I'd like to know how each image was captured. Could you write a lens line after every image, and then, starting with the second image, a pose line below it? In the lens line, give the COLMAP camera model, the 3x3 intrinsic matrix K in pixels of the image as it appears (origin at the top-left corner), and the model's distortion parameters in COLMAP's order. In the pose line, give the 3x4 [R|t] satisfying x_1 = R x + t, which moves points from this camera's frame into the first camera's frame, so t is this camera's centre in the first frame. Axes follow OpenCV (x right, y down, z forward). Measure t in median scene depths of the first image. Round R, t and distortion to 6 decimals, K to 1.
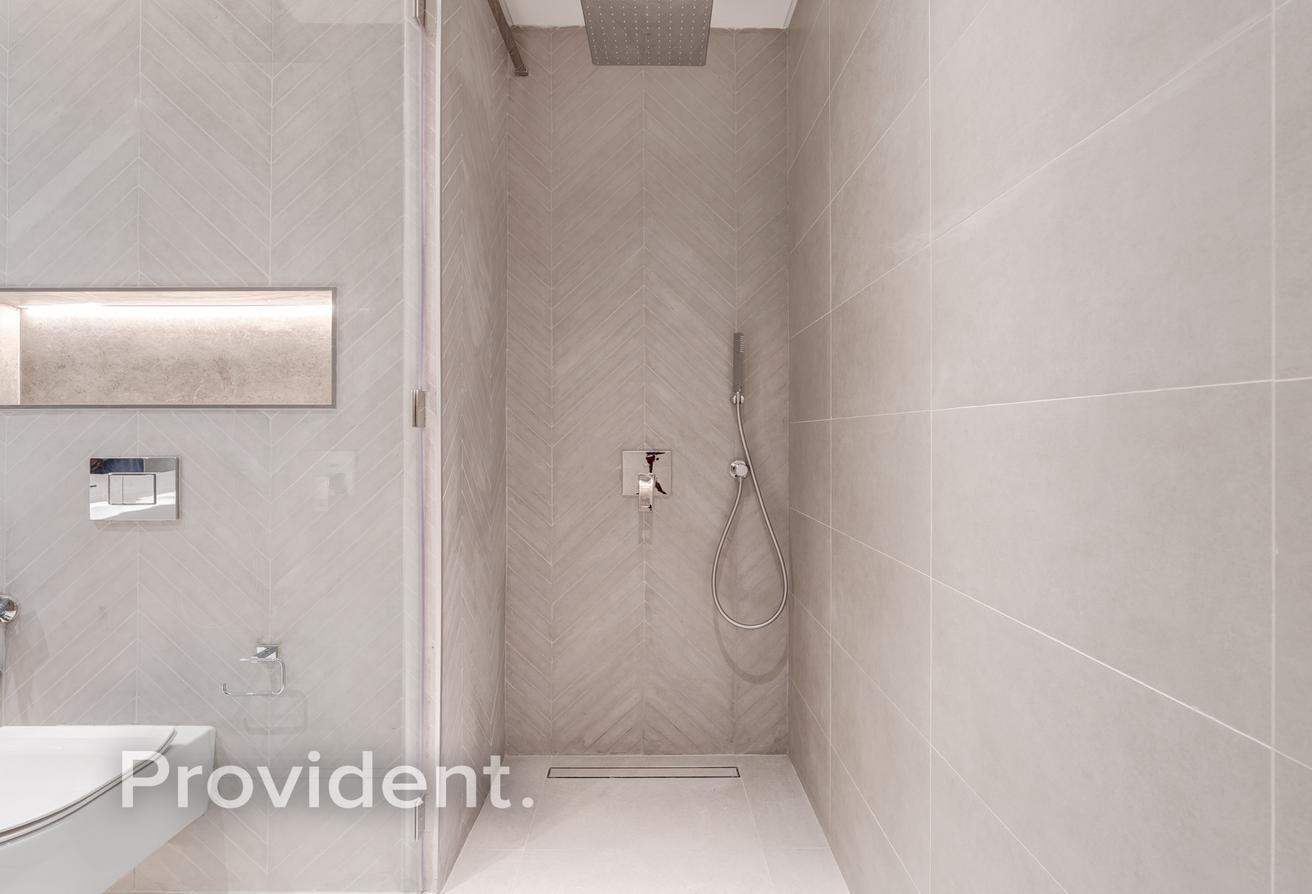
lens RADIAL K [[677.2, 0, 653.2], [0, 677.2, 447.6], [0, 0, 1]] dist [-0.006167, 0.000057]
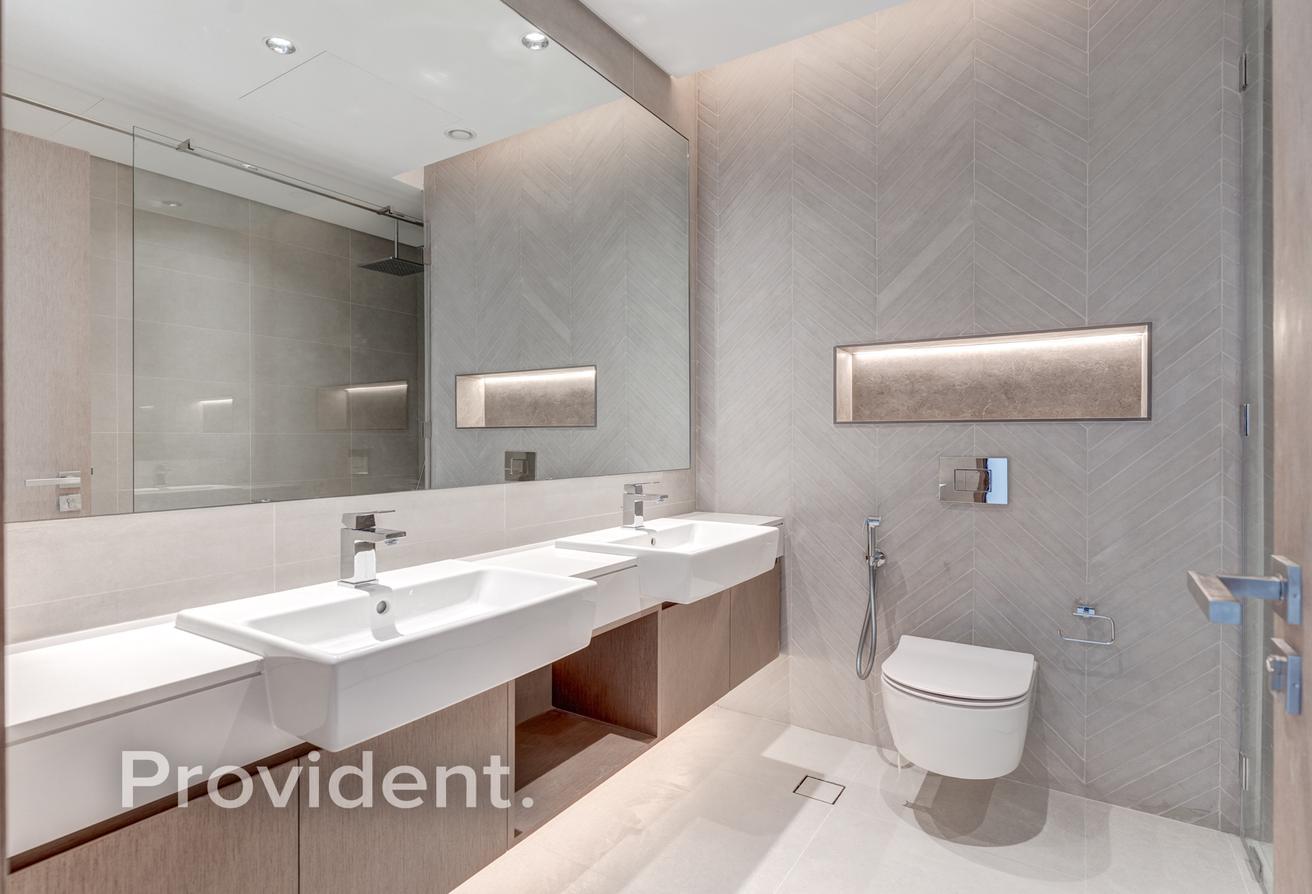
lens RADIAL K [[677.2, 0, 653.2], [0, 677.2, 447.6], [0, 0, 1]] dist [-0.006167, 0.000057]
pose [[0.833776, 0.008924, -0.552031, -0.542353], [-0.011648, 0.999931, -0.001428, 0.003411], [0.551980, 0.007621, 0.833823, -0.517795]]
